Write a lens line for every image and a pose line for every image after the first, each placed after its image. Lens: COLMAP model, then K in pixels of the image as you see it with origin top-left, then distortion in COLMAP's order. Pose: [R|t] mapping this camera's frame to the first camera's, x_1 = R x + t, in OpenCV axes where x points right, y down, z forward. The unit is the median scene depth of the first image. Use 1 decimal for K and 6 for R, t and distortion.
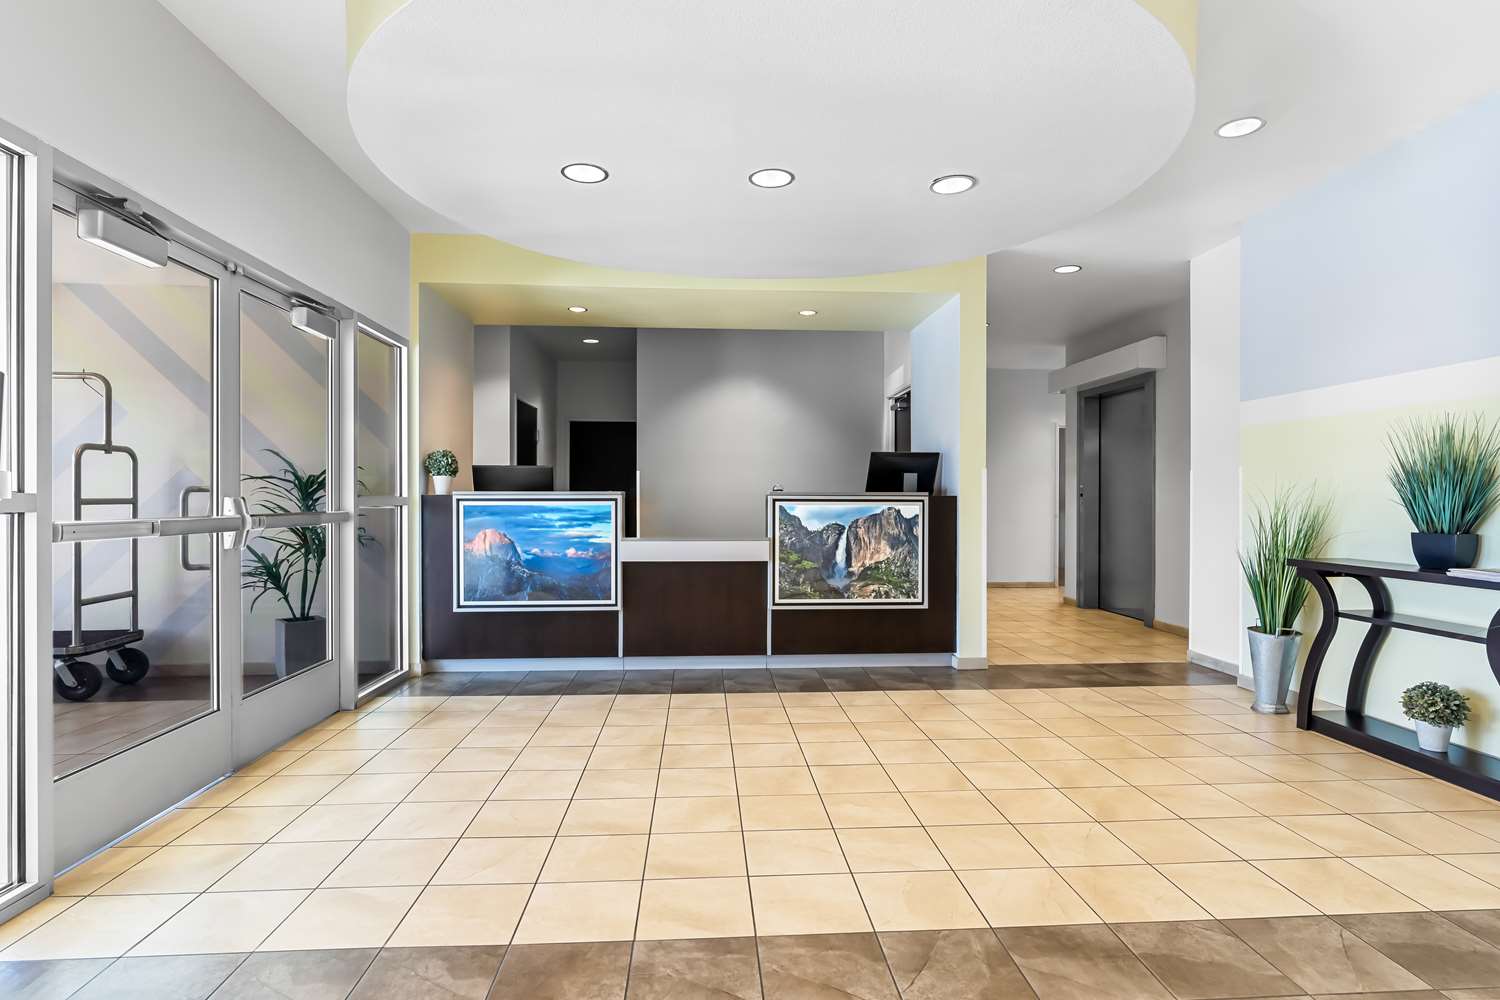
lens RADIAL K [[788.8, 0, 750.0], [0, 788.8, 500.0], [0, 0, 1]] dist [-0.001110, 0.000773]
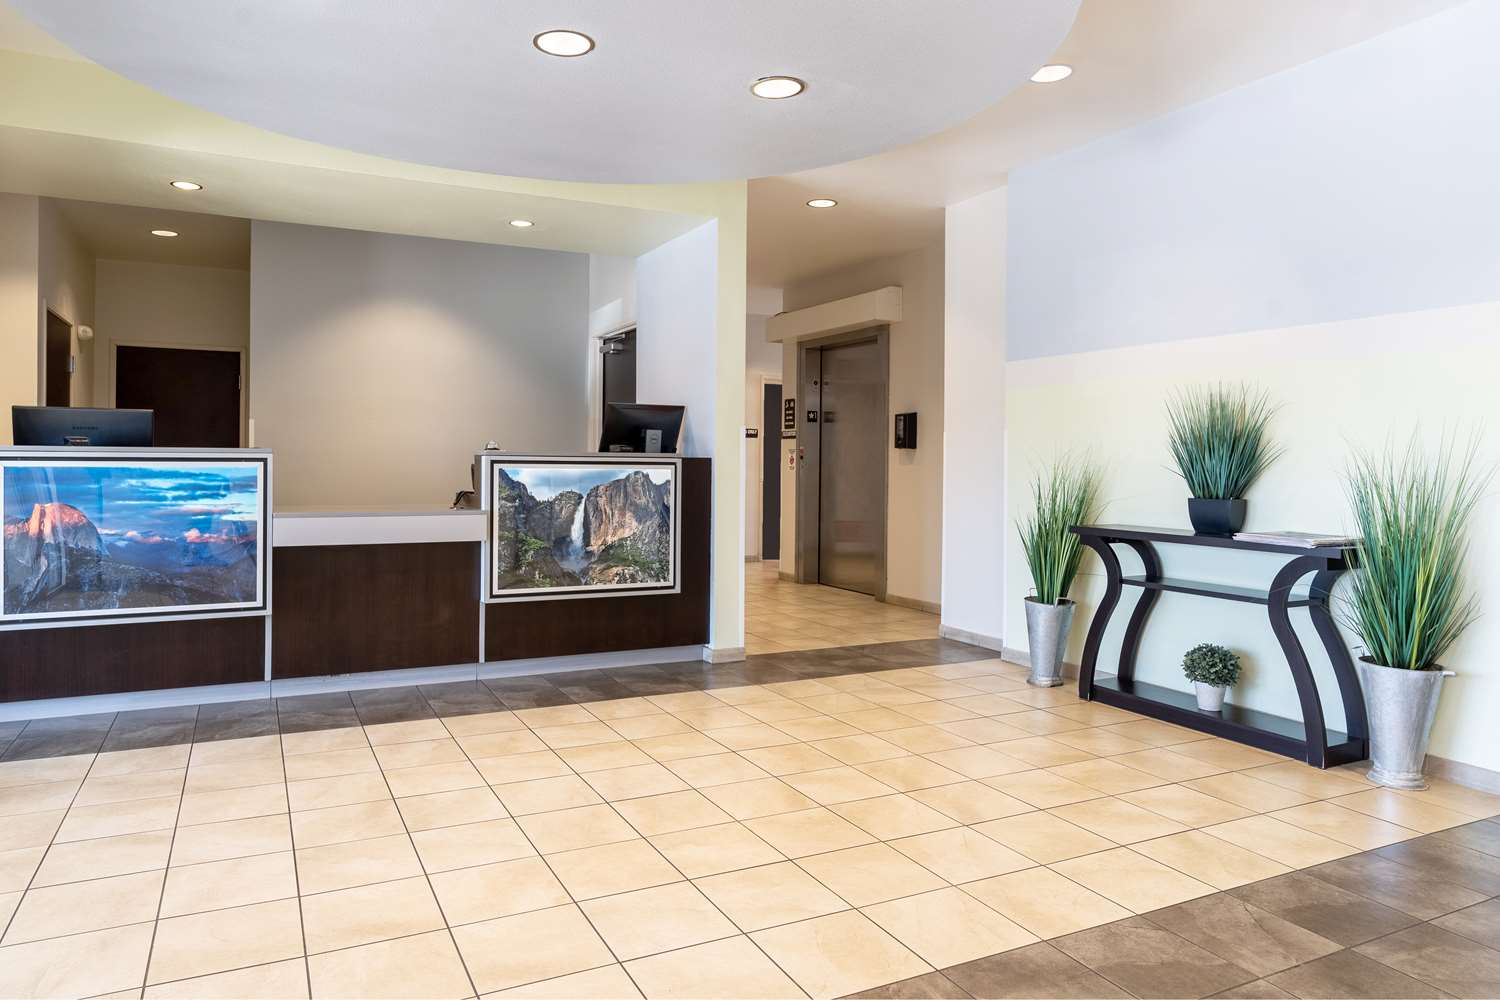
lens RADIAL K [[953.1, 0, 753.8], [0, 953.1, 464.6], [0, 0, 1]] dist [0.000182, -0.000300]
pose [[0.927859, 0.004950, 0.372898, -0.079641], [-0.006184, 0.999979, 0.002115, -0.000535], [-0.372879, -0.004268, 0.927870, 0.038227]]
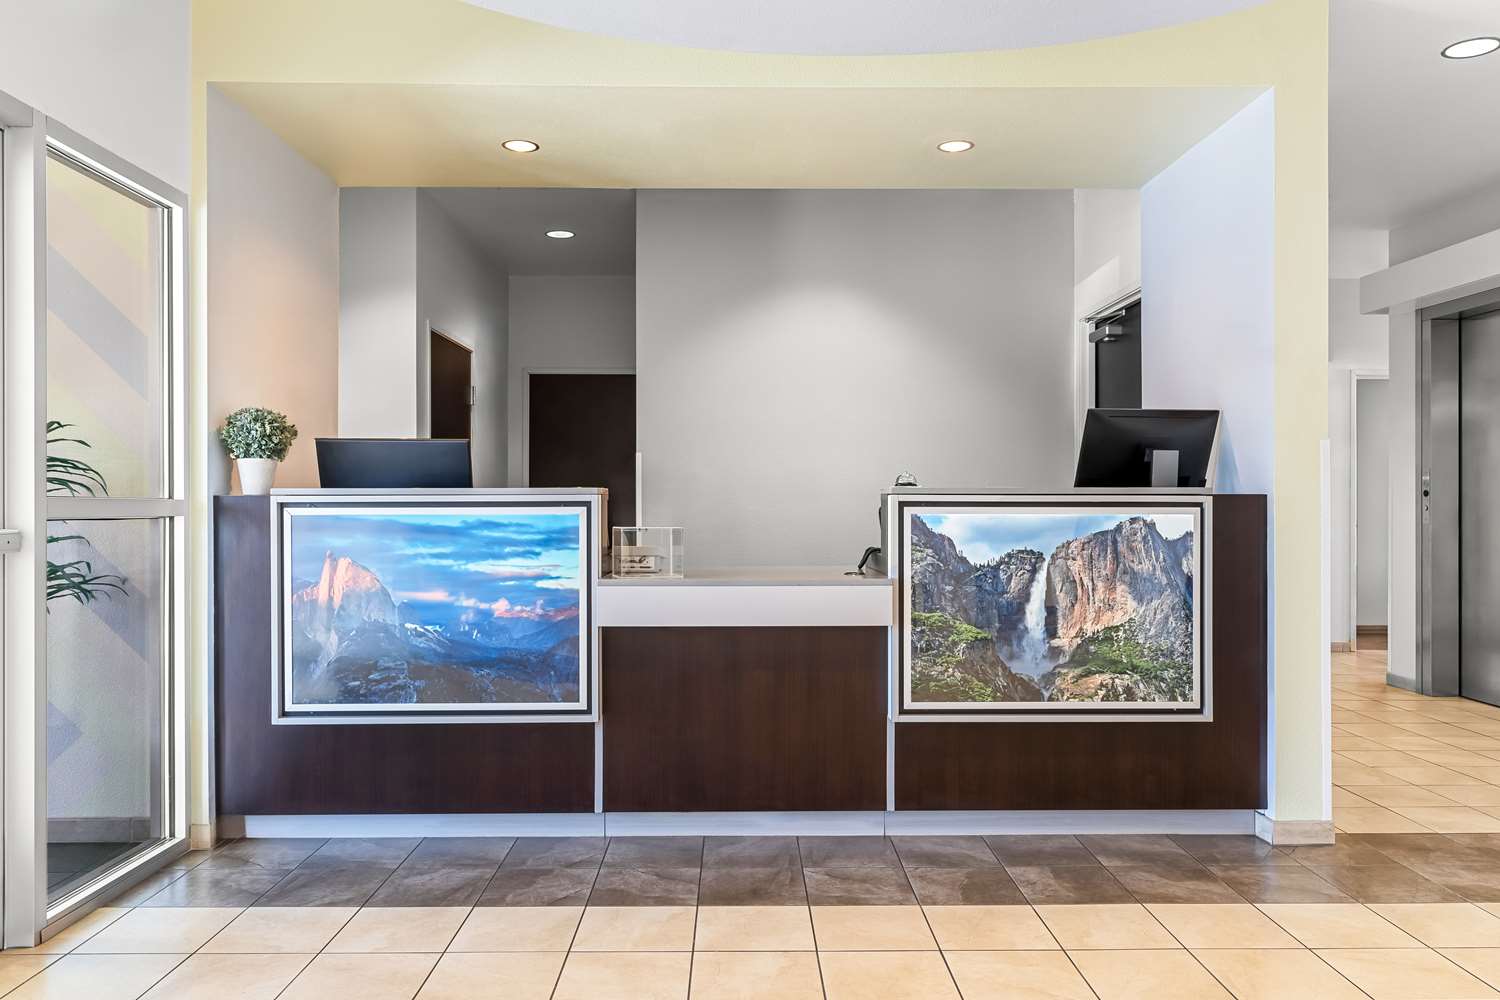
lens RADIAL K [[1252.6, 0, 750.0], [0, 1252.6, 500.0], [0, 0, 1]] dist [0.005858, 0.002236]
pose [[0.998399, -0.002665, -0.056497, -0.020357], [0.002507, 0.999993, -0.002859, -0.000289], [0.056505, 0.002712, 0.998399, 0.198648]]
